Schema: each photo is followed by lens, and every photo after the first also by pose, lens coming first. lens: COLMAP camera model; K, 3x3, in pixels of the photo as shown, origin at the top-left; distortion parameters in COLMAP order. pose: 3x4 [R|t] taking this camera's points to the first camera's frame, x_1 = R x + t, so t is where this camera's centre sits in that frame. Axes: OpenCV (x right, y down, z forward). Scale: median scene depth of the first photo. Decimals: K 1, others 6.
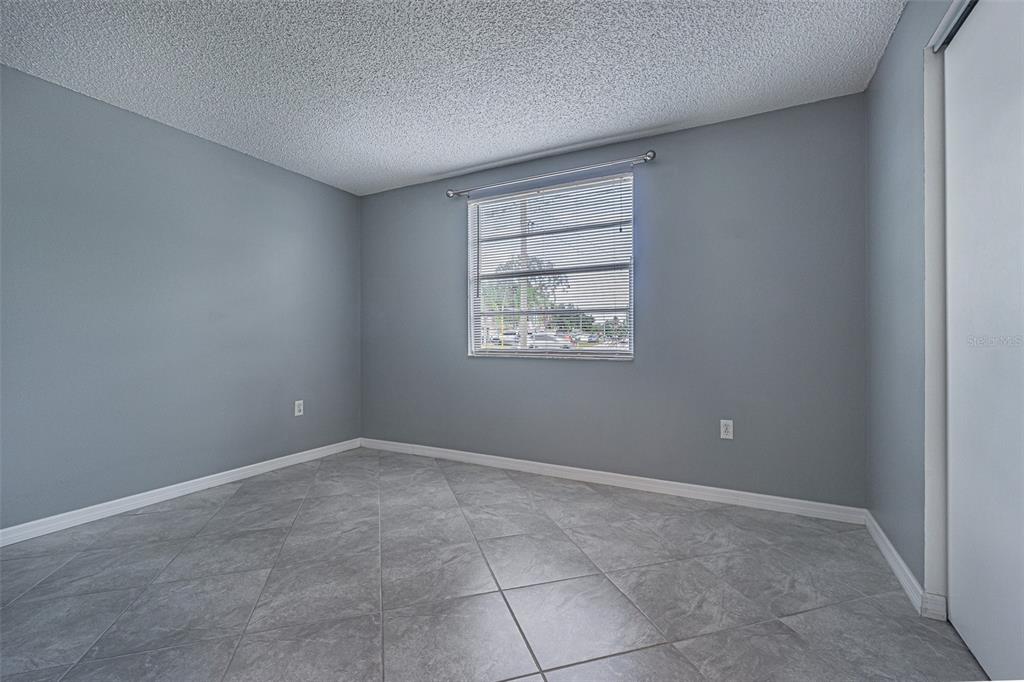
lens RADIAL K [[445.2, 0, 508.3], [0, 445.2, 339.1], [0, 0, 1]] dist [-0.010141, 0.001087]
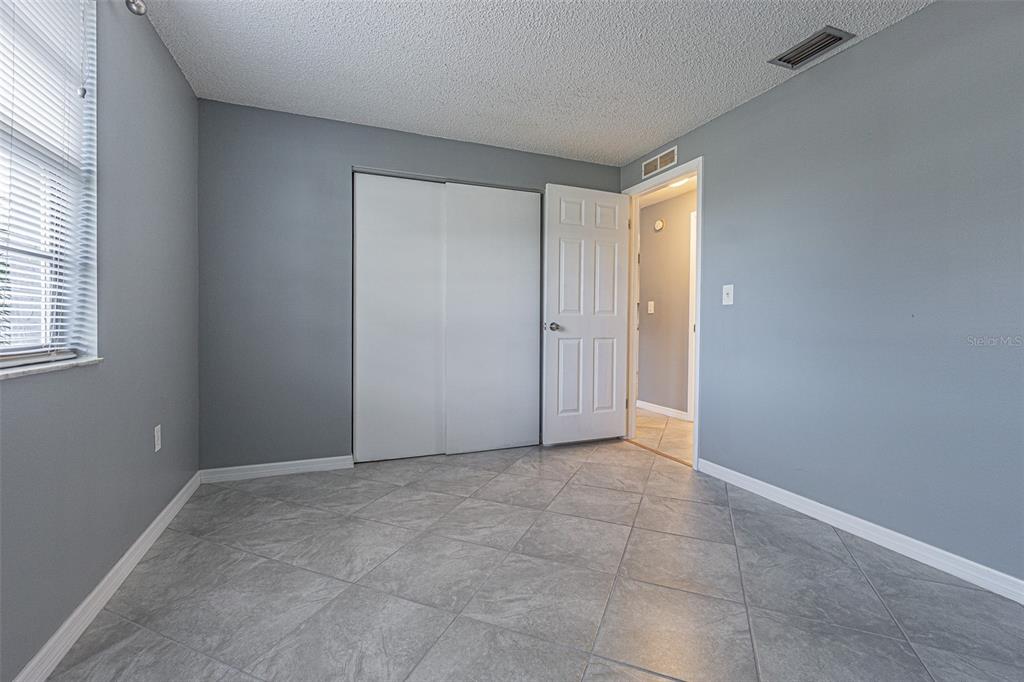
lens RADIAL K [[445.2, 0, 507.5], [0, 445.2, 335.0], [0, 0, 1]] dist [-0.010141, 0.001087]
pose [[-0.770608, -0.023715, 0.636868, -0.571239], [-0.005373, 0.999514, 0.030717, -0.002842], [-0.637287, 0.020249, -0.770360, 1.506010]]
